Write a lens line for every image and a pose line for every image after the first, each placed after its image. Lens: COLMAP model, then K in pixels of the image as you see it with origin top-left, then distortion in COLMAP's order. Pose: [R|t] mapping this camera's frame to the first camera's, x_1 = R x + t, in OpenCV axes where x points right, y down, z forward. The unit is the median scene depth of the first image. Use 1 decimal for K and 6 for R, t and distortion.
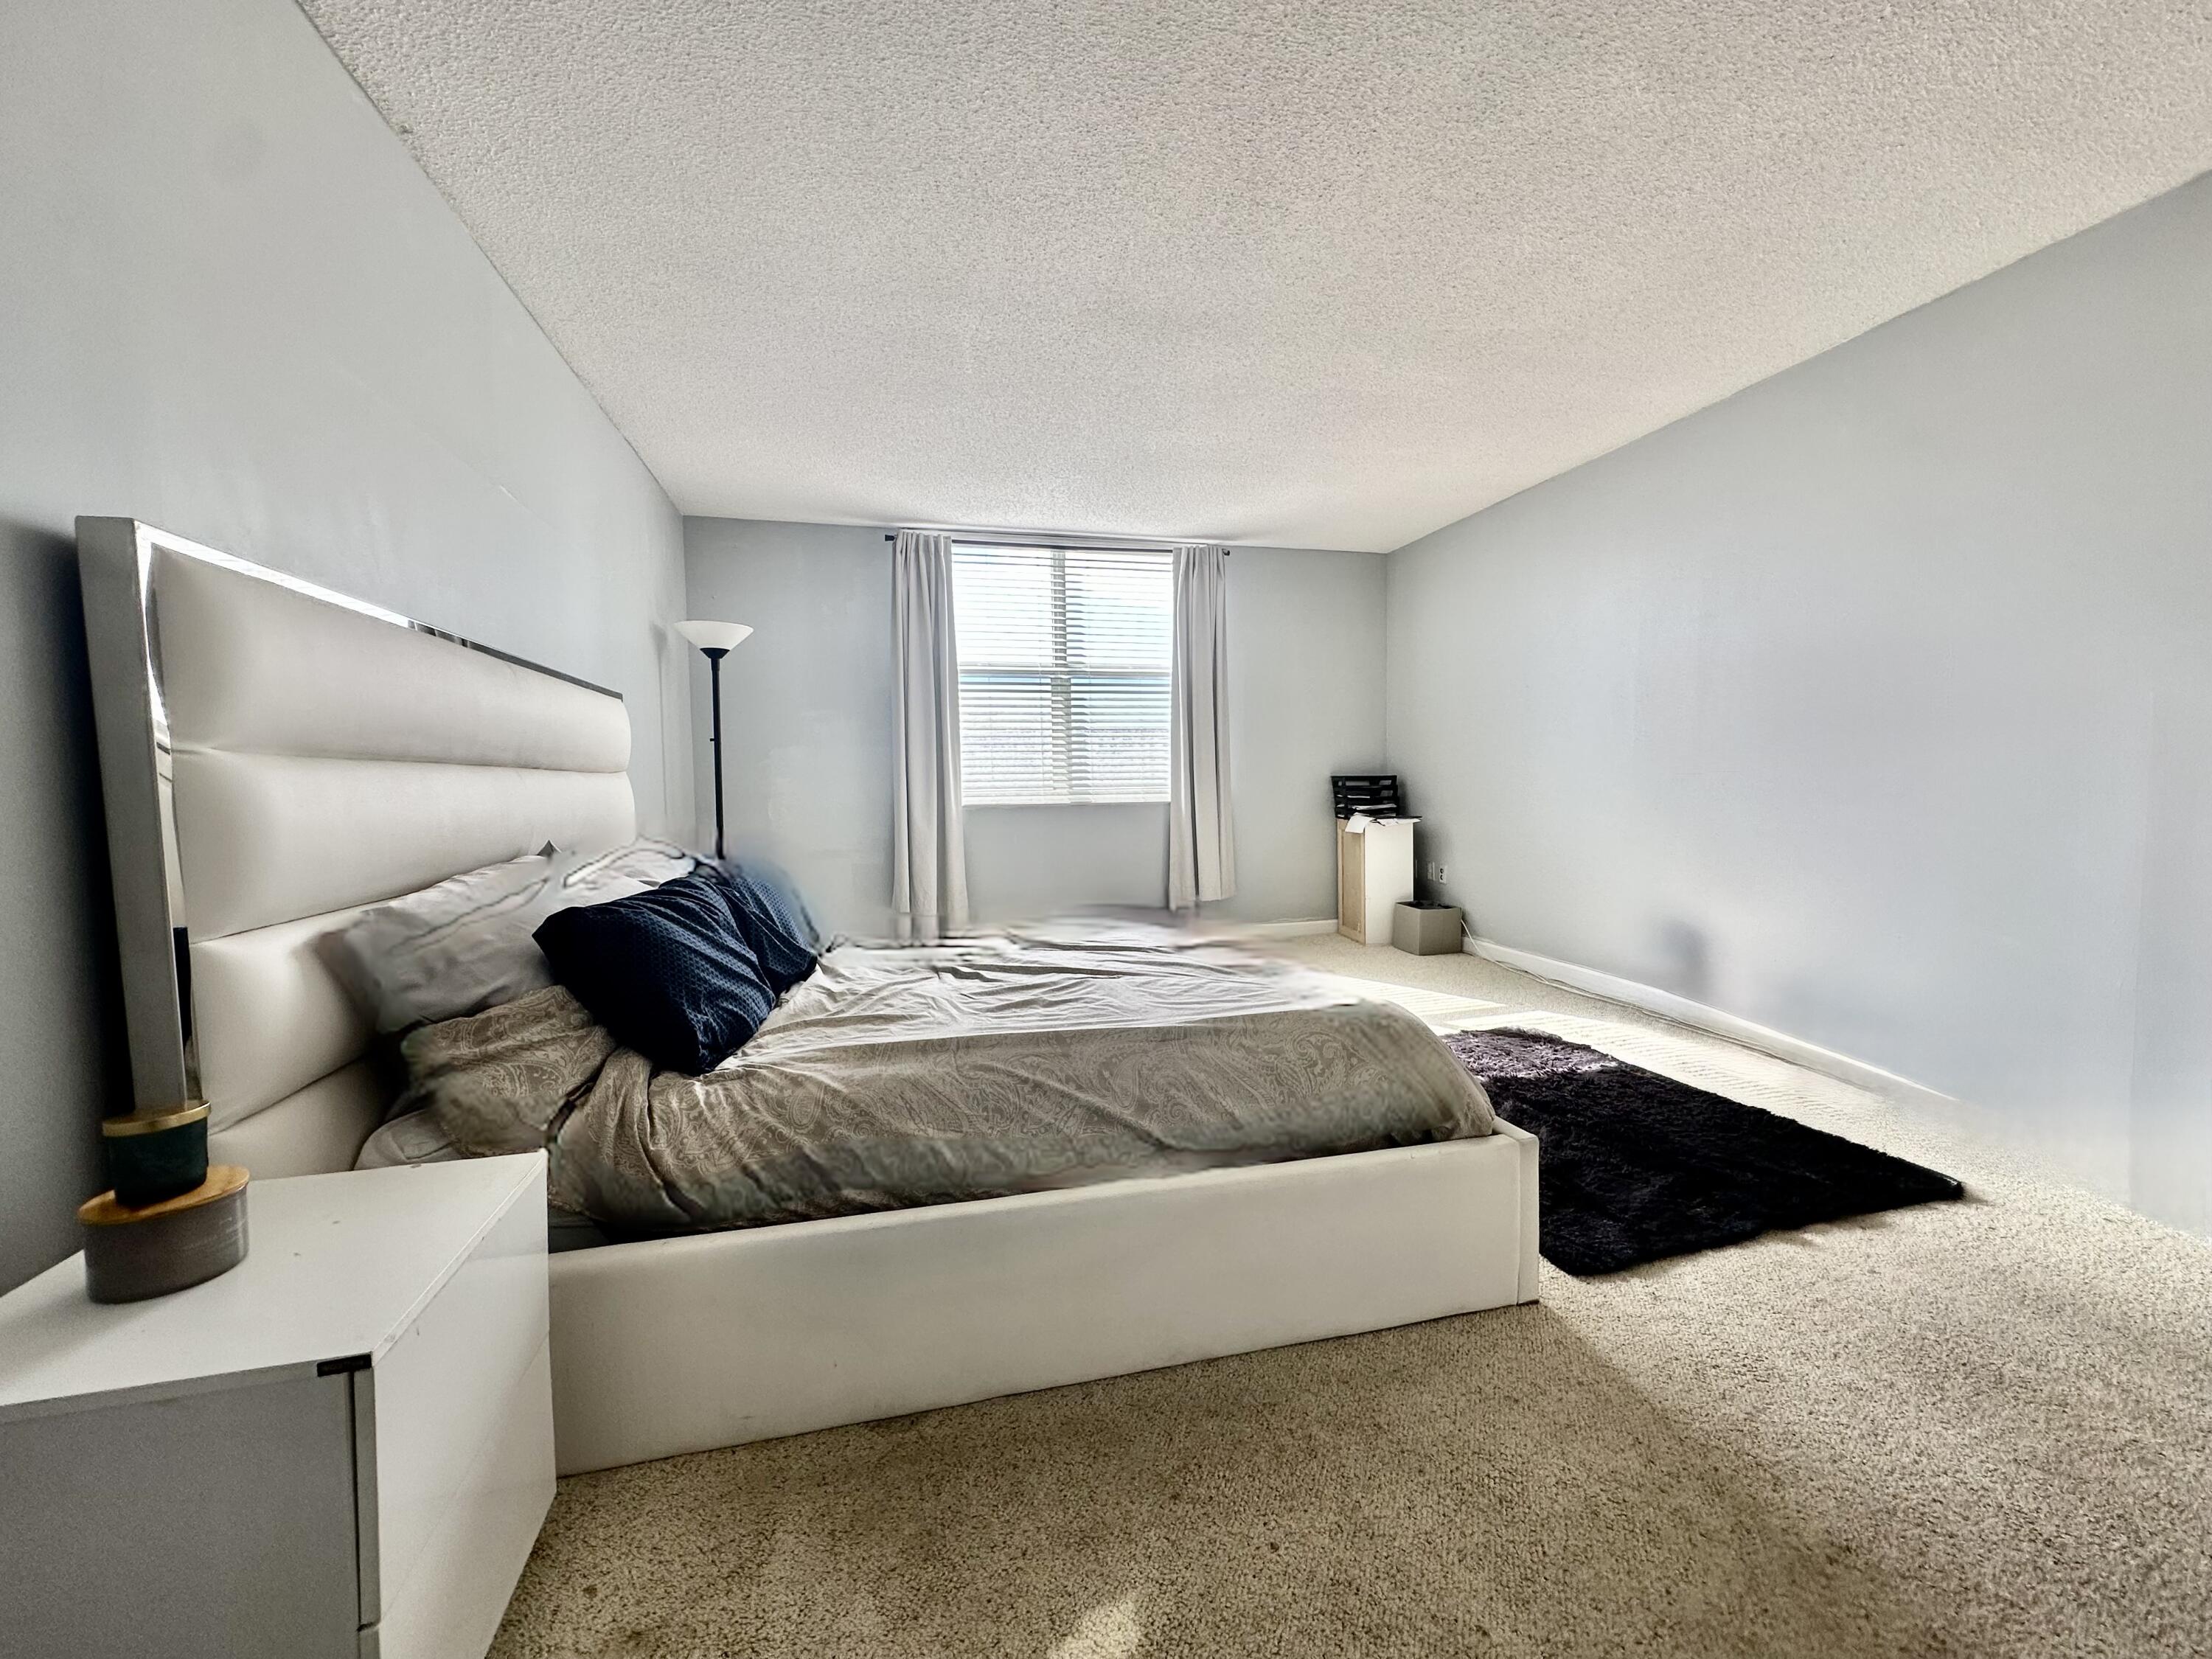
lens RADIAL K [[889.2, 0, 1106.0], [0, 889.2, 829.5], [0, 0, 1]] dist [0.000550, 0.000130]
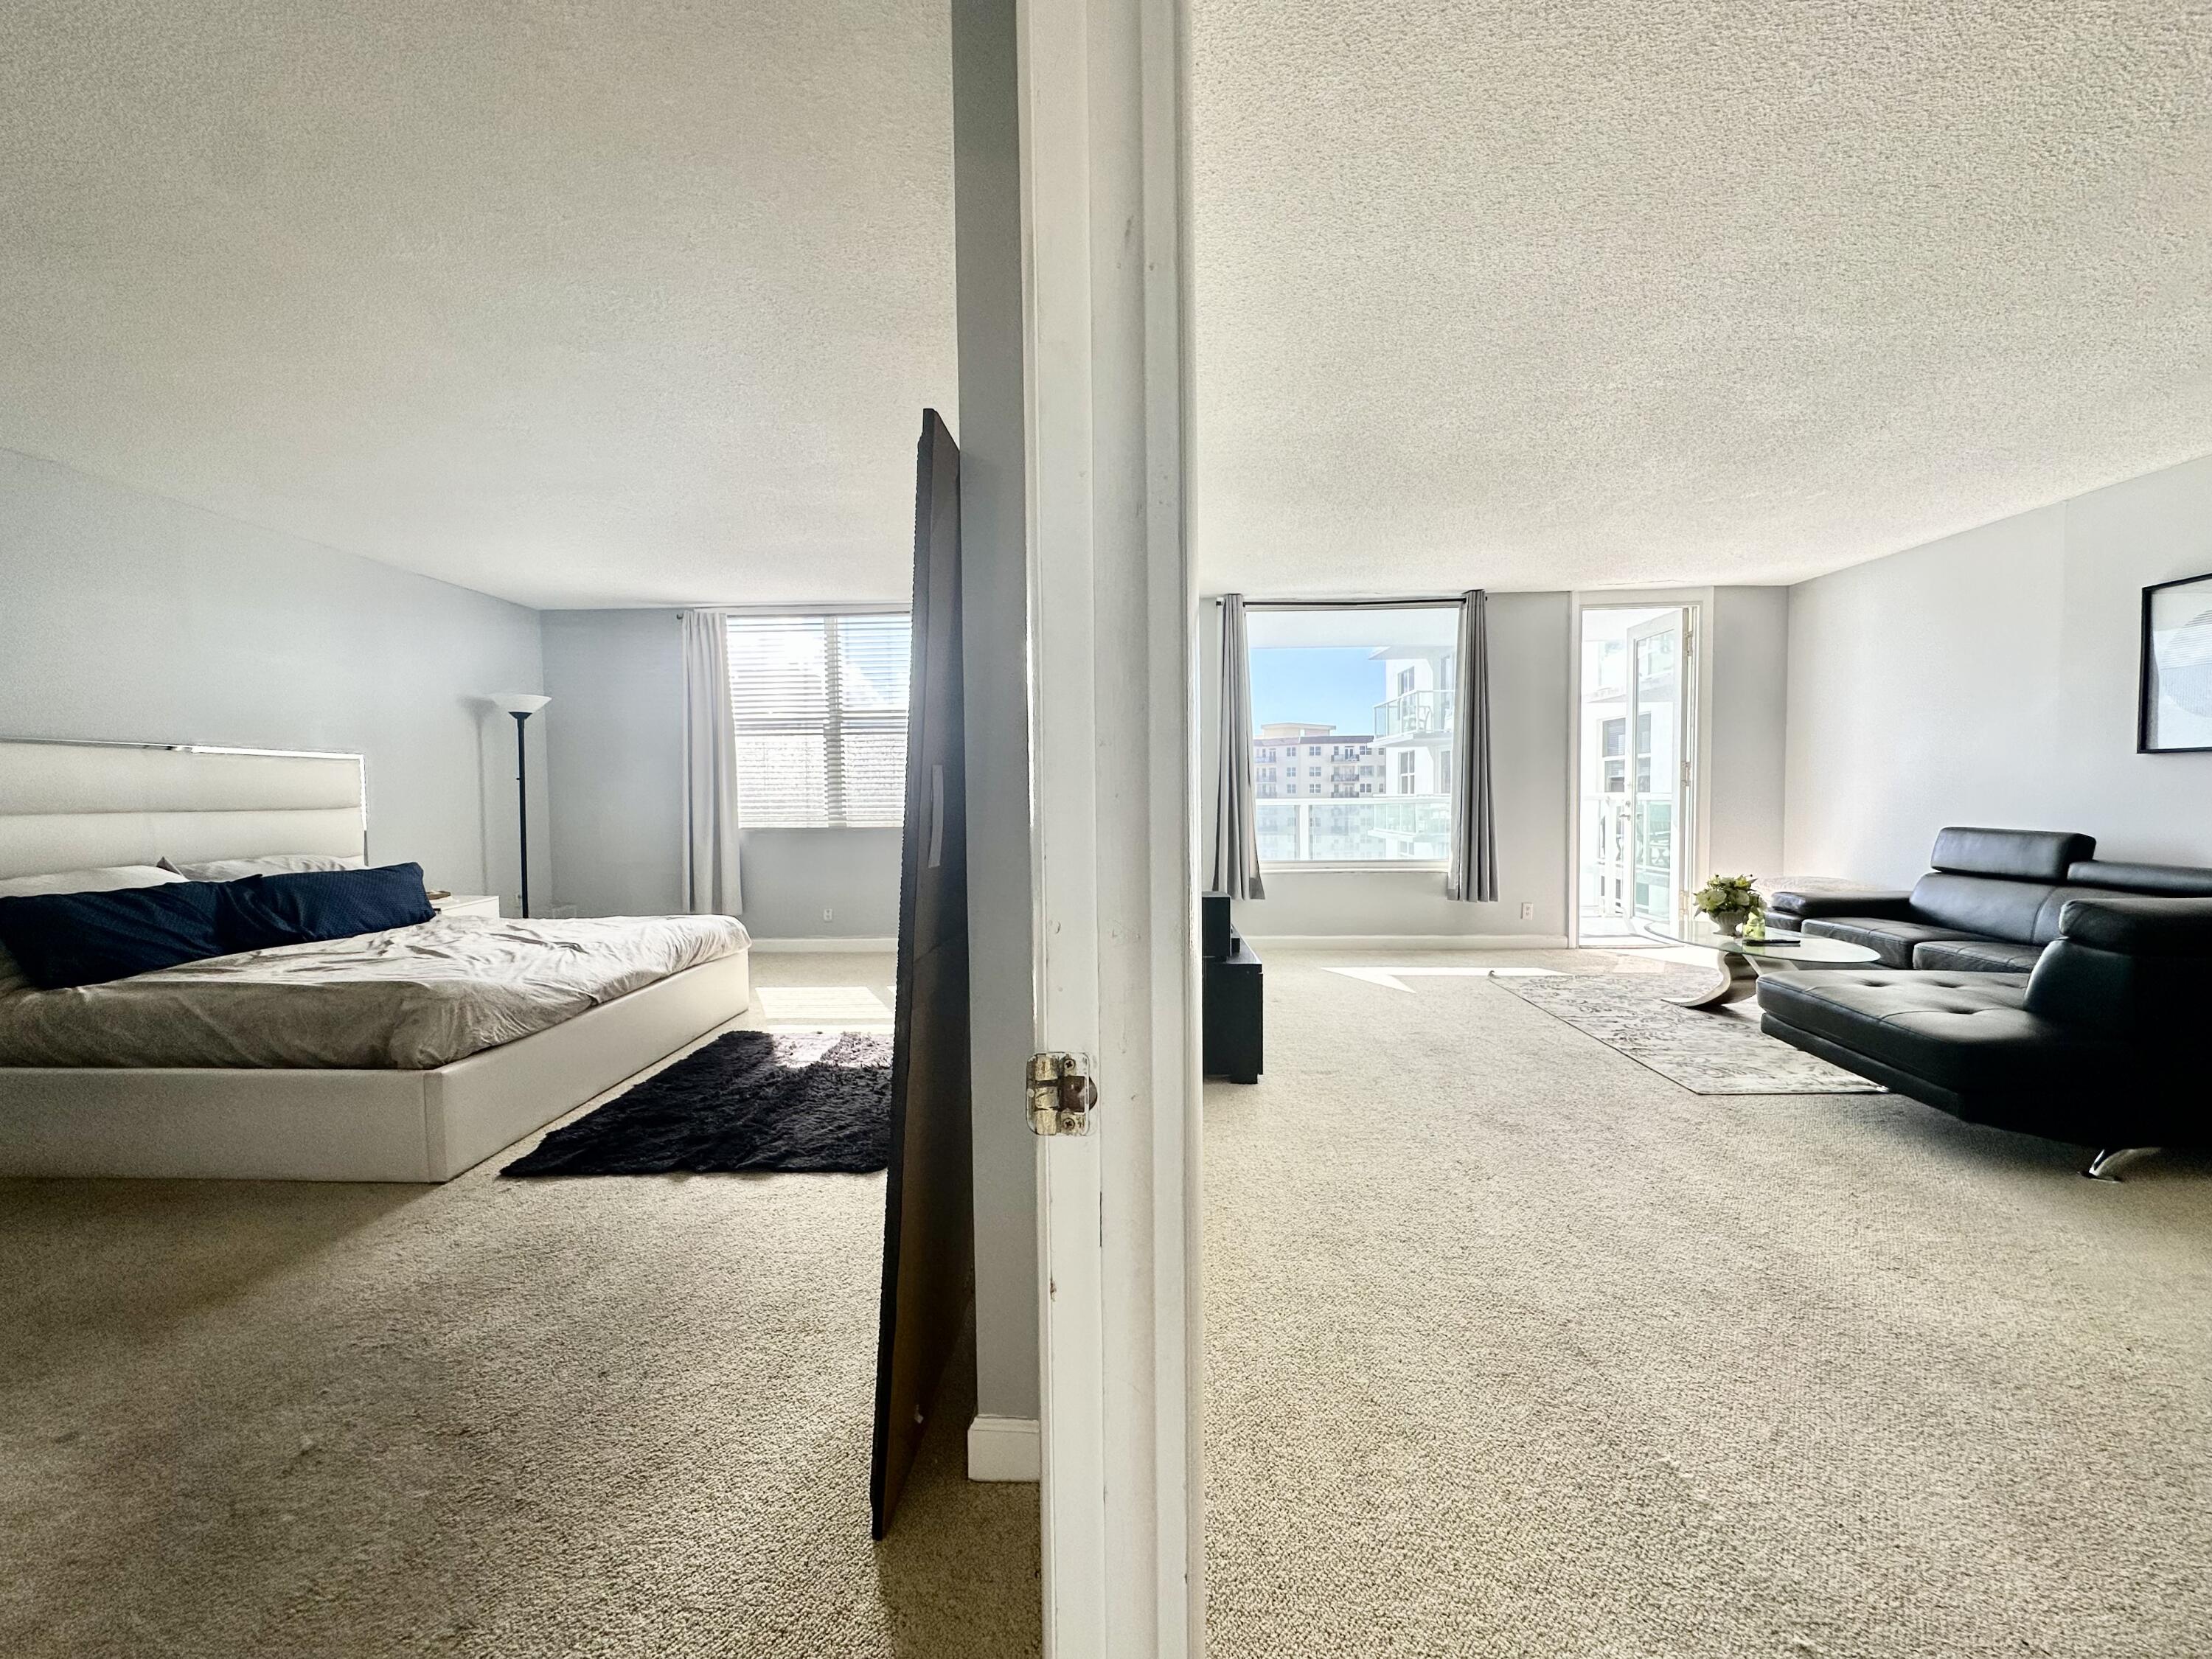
lens RADIAL K [[904.9, 0, 1106.0], [0, 904.9, 829.5], [0, 0, 1]] dist [0.000424, 0.000063]
pose [[0.954168, 0.013246, -0.298979, 0.708791], [-0.017031, 0.999804, -0.010059, -0.022114], [0.298787, 0.014690, 0.954207, -0.041343]]
